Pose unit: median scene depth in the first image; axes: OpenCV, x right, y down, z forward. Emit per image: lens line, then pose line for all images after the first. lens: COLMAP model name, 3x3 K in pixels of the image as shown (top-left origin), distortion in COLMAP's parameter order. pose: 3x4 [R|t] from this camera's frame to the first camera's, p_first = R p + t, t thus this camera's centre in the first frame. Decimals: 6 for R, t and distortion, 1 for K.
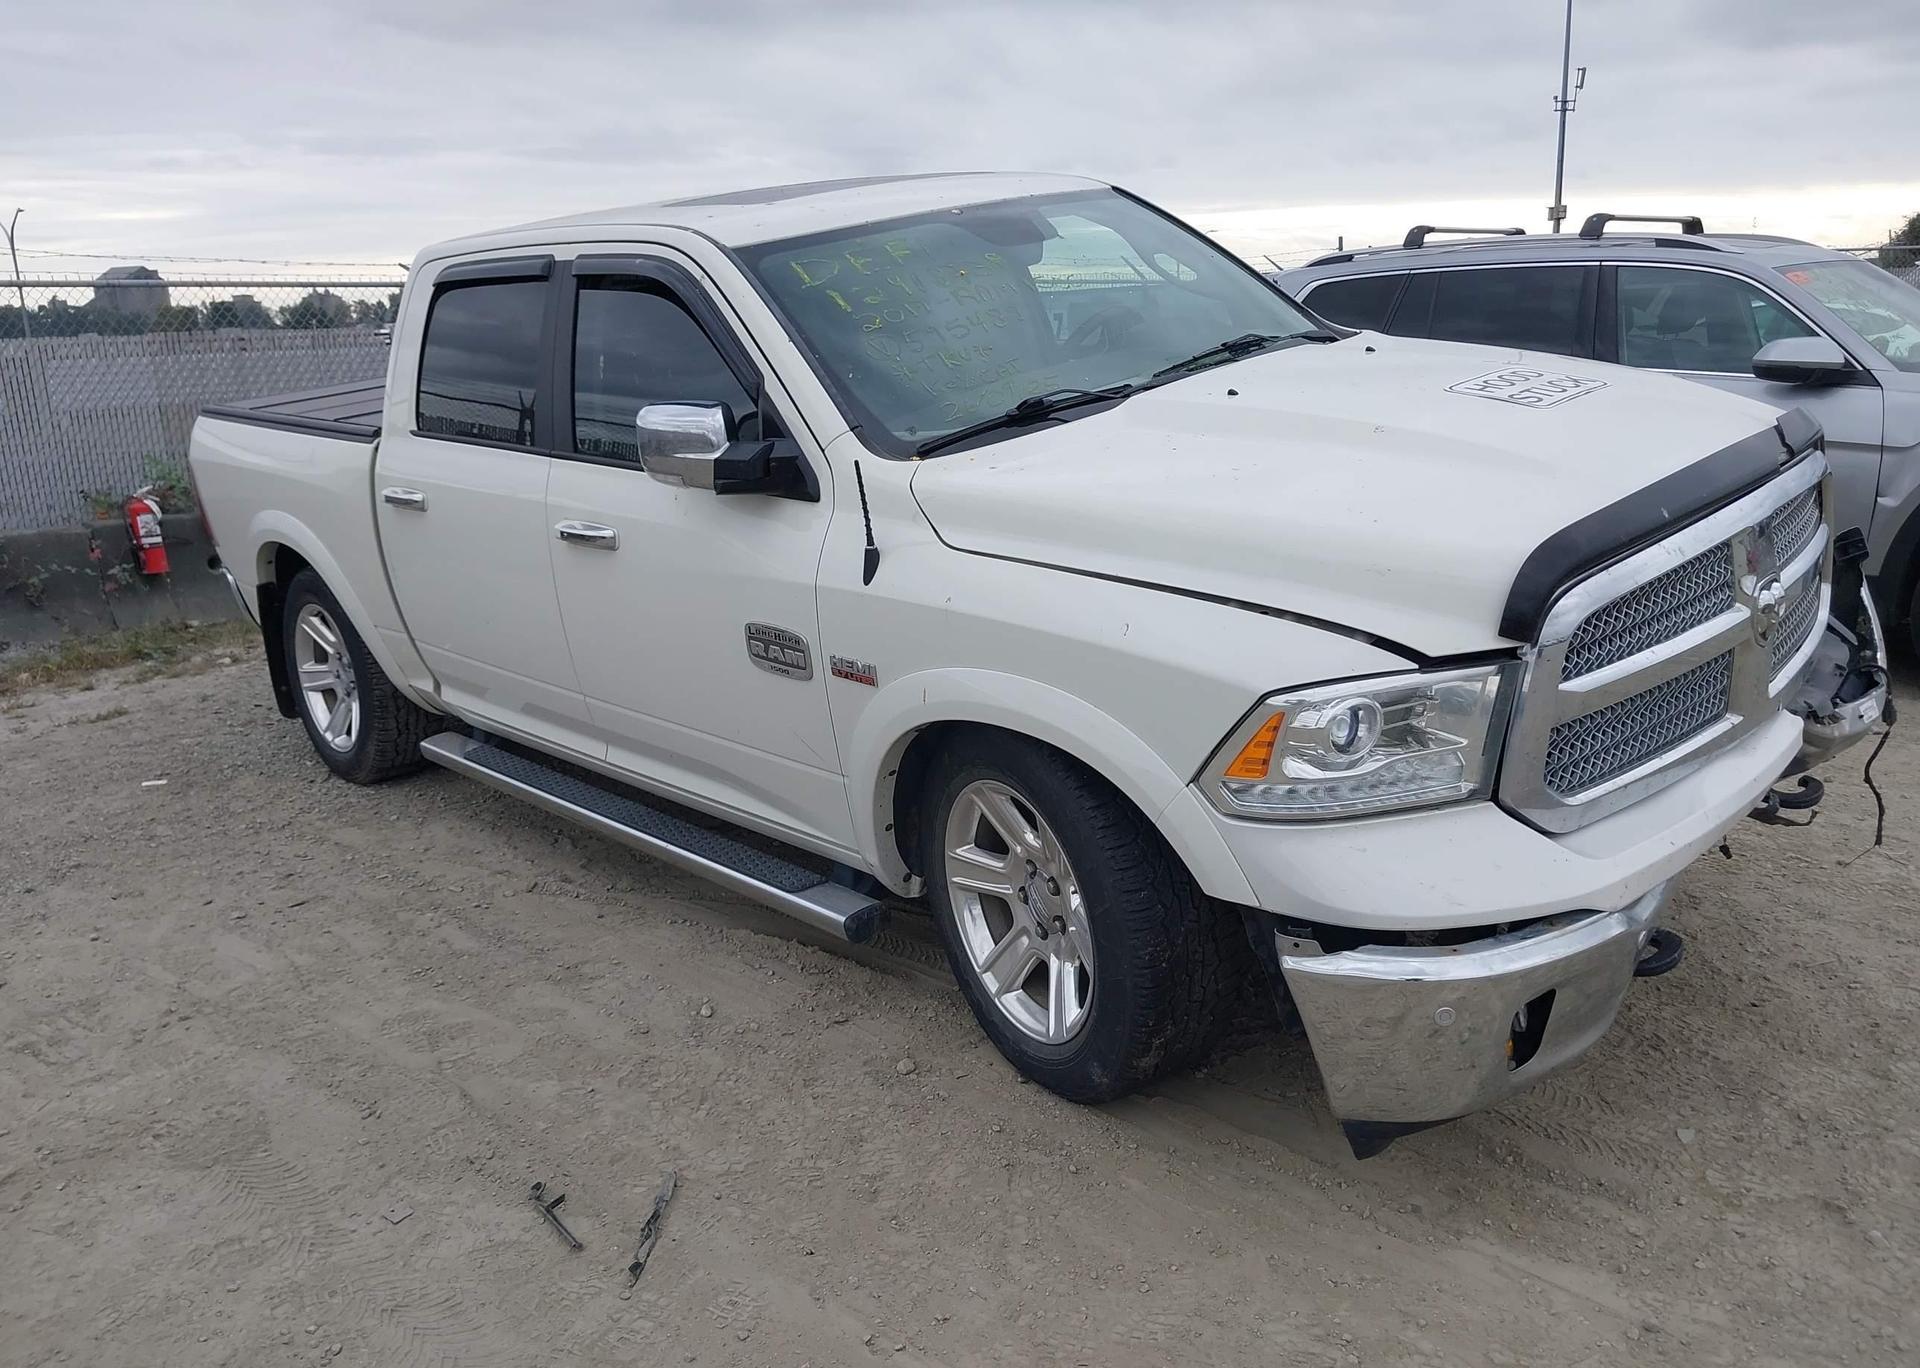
lens RADIAL K [[1501.3, 0, 974.8], [0, 1501.3, 717.5], [0, 0, 1]] dist [0.048505, -0.072286]
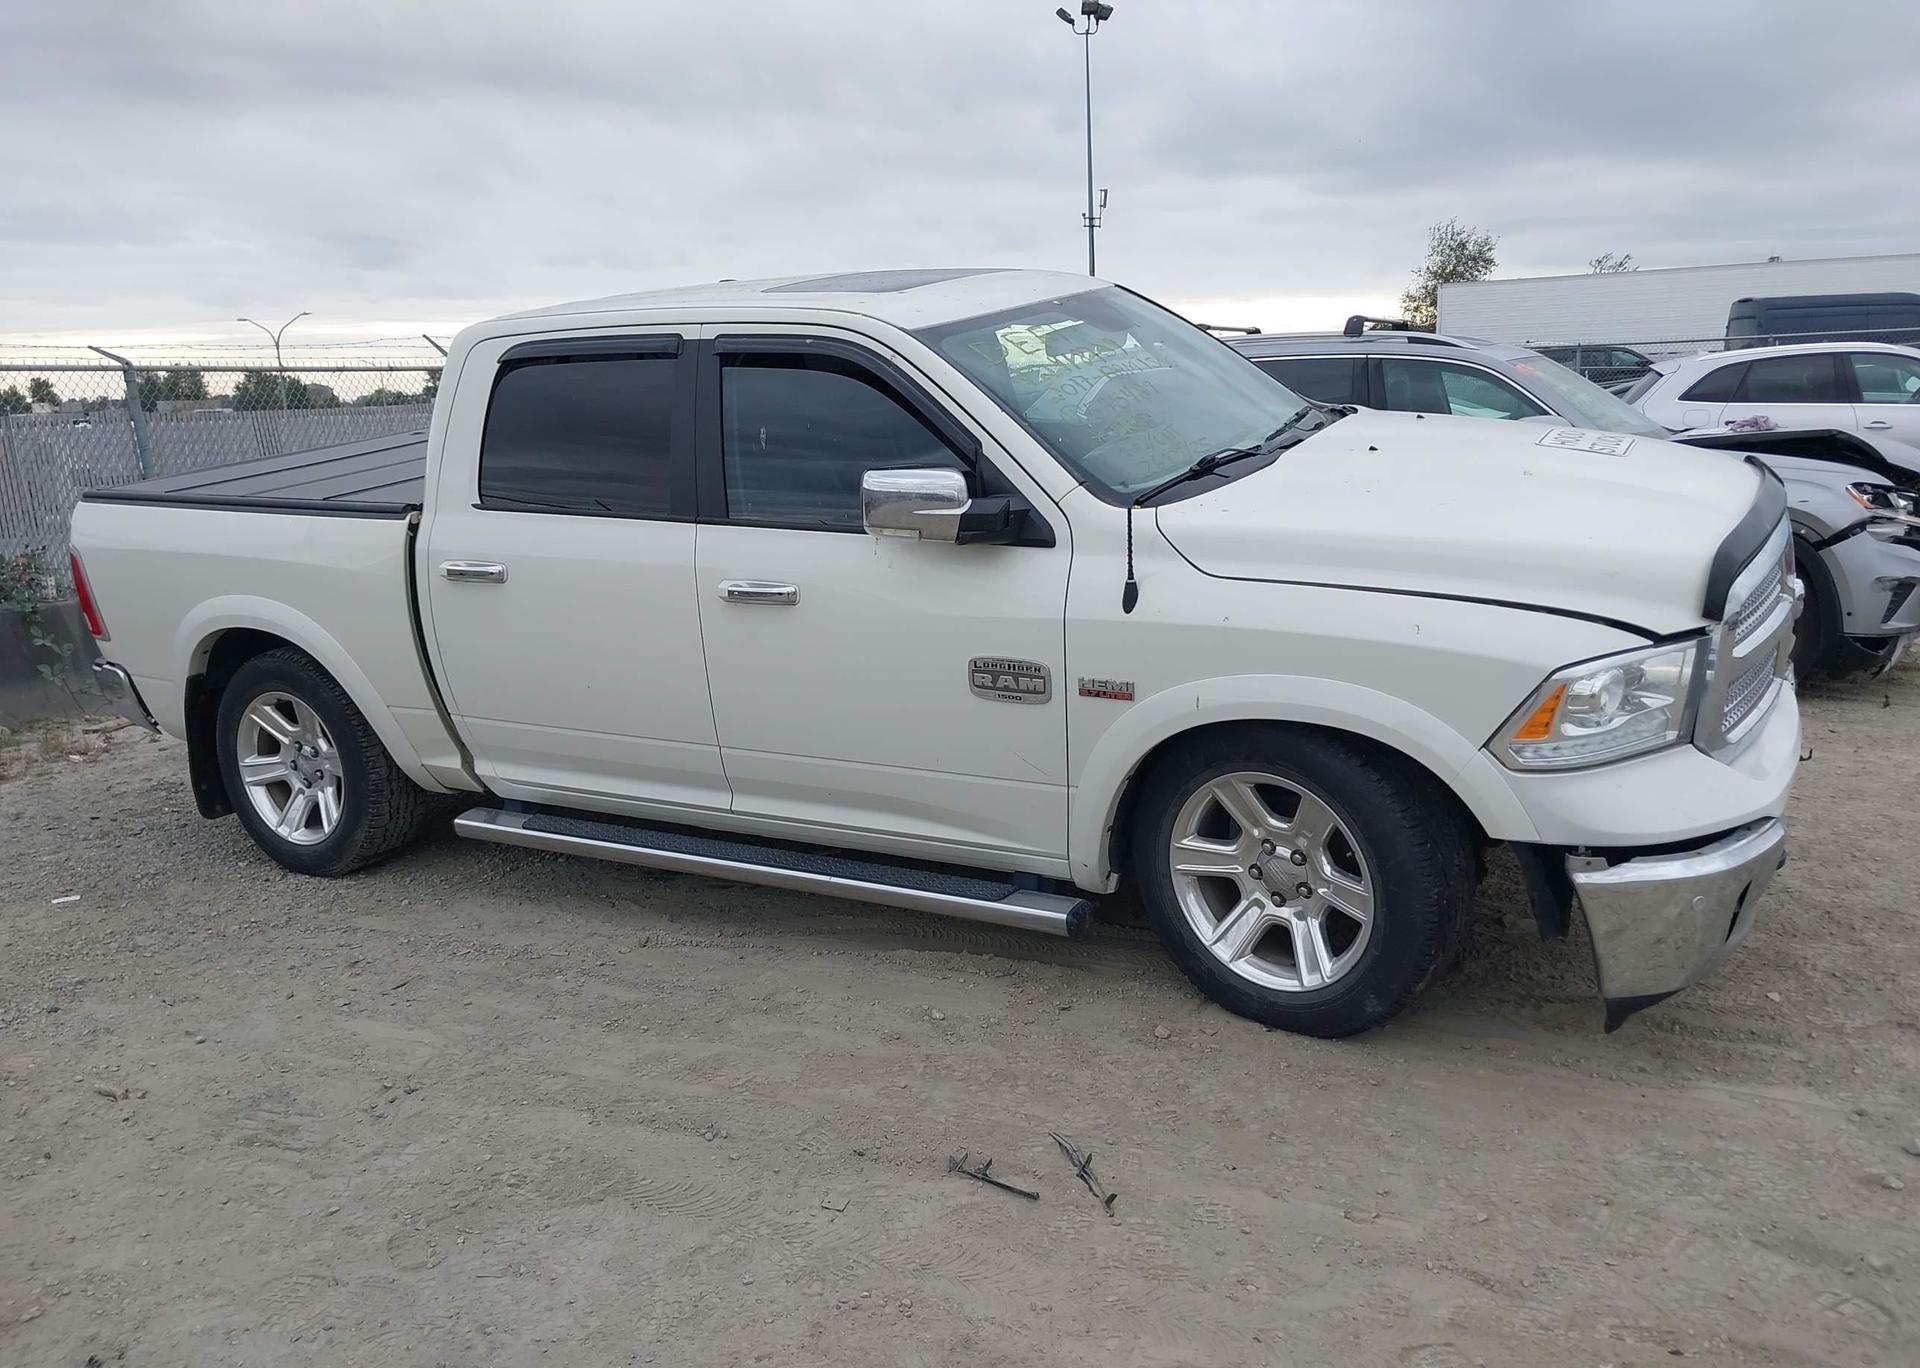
lens RADIAL K [[1501.3, 0, 974.8], [0, 1501.3, 717.5], [0, 0, 1]] dist [0.048505, -0.072286]
pose [[0.953881, -0.060829, 0.293956, -0.500212], [0.078138, 0.995811, -0.047490, 0.035884], [-0.289836, 0.068269, 0.954638, -0.069103]]
